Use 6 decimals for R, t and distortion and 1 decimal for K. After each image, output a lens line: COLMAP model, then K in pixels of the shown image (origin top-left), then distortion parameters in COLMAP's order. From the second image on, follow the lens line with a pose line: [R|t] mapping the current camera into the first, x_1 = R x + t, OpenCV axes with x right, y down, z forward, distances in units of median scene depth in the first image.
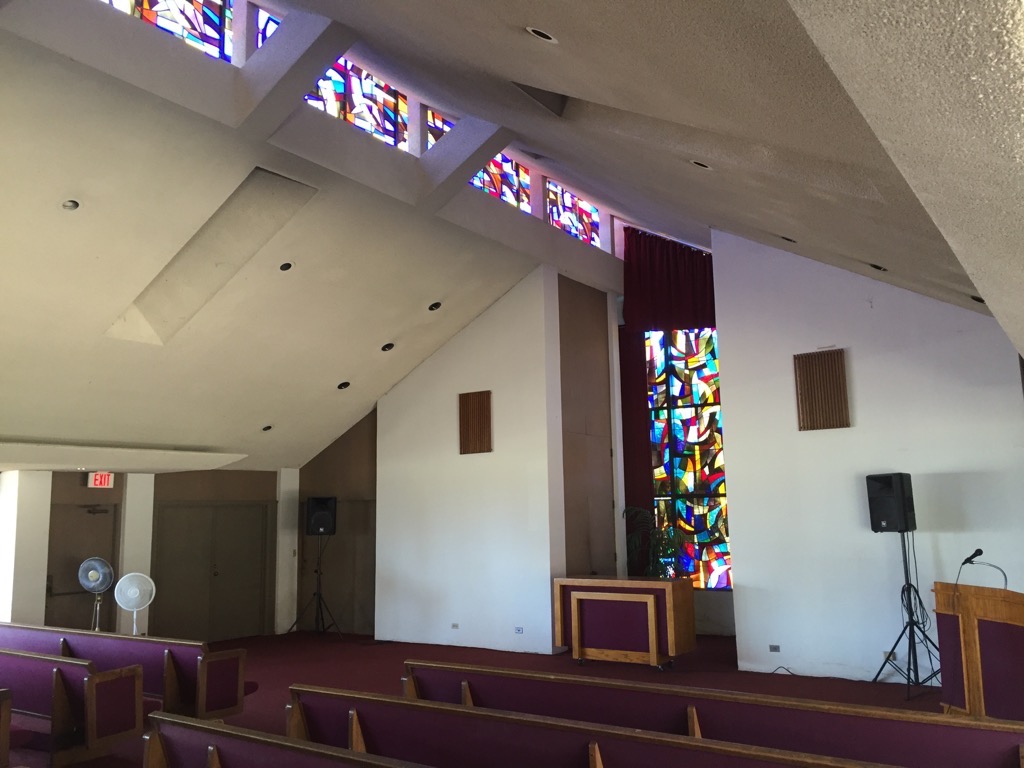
lens RADIAL K [[879.9, 0, 512.0], [0, 879.9, 384.0], [0, 0, 1]] dist [0.082682, -0.115895]
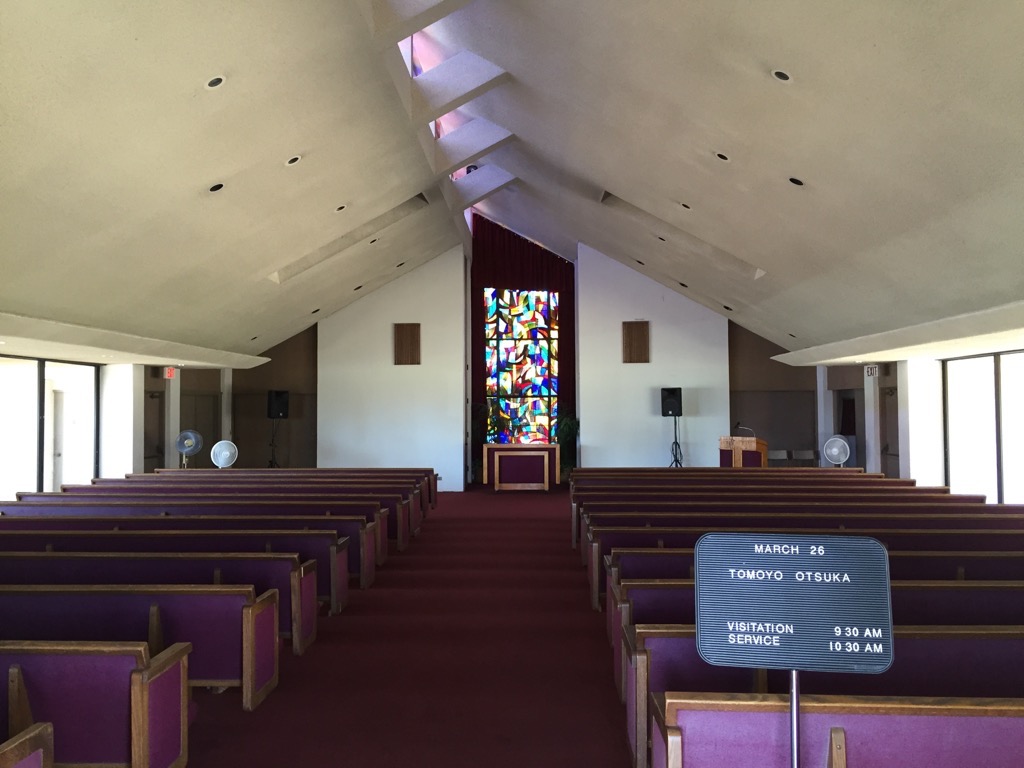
lens RADIAL K [[882.1, 0, 512.0], [0, 882.1, 384.0], [0, 0, 1]] dist [0.072718, -0.125188]
pose [[0.847070, 0.032169, 0.530508, -0.628438], [-0.090451, 0.992331, 0.084253, -0.028275], [-0.523729, -0.119353, 0.843483, -0.325094]]
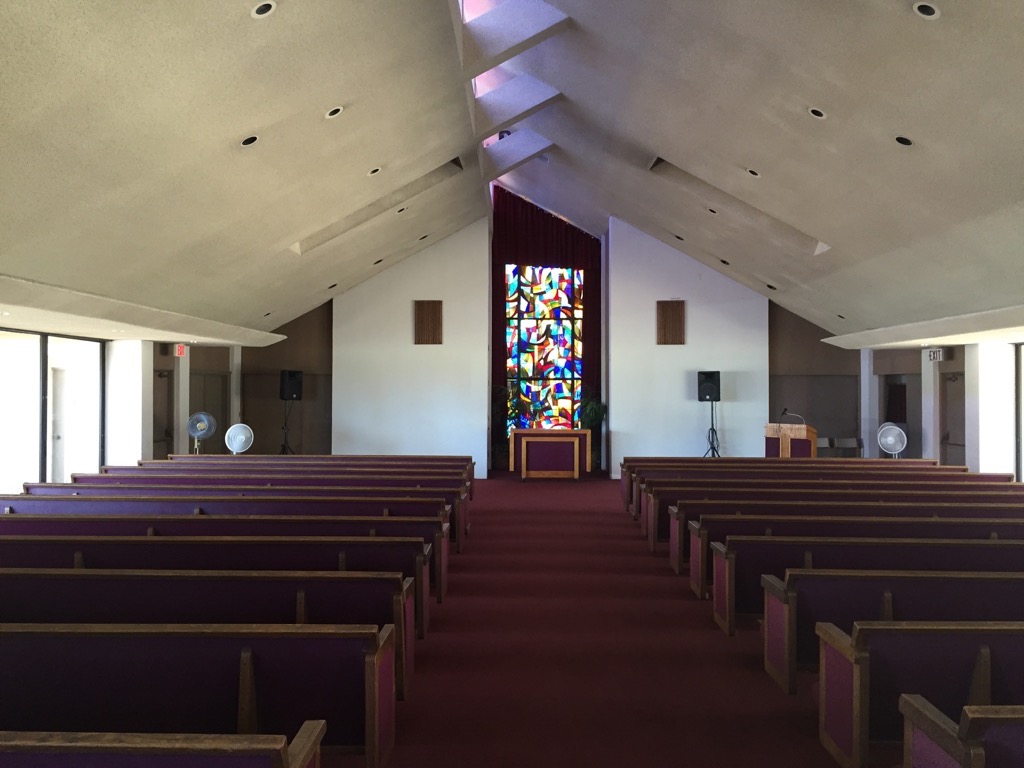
lens RADIAL K [[879.9, 0, 512.0], [0, 879.9, 384.0], [0, 0, 1]] dist [0.082682, -0.115895]
pose [[0.837640, 0.028380, 0.545485, -0.639504], [-0.100566, 0.989590, 0.102943, -0.015443], [-0.536885, -0.141087, 0.831774, -0.227044]]
